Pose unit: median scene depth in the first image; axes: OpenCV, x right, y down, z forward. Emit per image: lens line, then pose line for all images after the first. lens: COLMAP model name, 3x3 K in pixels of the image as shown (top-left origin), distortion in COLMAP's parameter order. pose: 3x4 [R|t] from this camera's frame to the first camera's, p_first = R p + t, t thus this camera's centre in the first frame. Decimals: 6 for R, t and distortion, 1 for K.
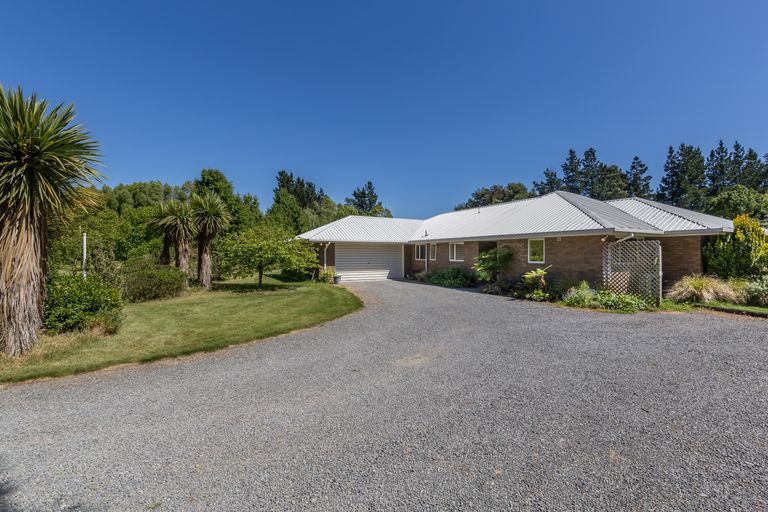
lens RADIAL K [[342.2, 0, 384.0], [0, 342.2, 256.0], [0, 0, 1]] dist [0.017791, -0.000878]
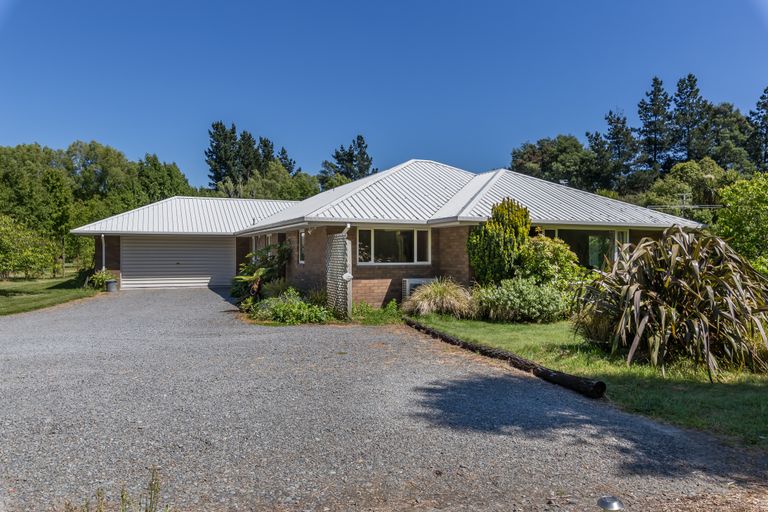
lens RADIAL K [[575.7, 0, 384.0], [0, 575.7, 256.0], [0, 0, 1]] dist [-0.002605, -0.002805]
pose [[0.995072, 0.000208, -0.099150, 0.177178], [-0.000381, 0.999998, -0.001727, 0.001203], [0.099149, 0.001756, 0.995071, -0.037697]]
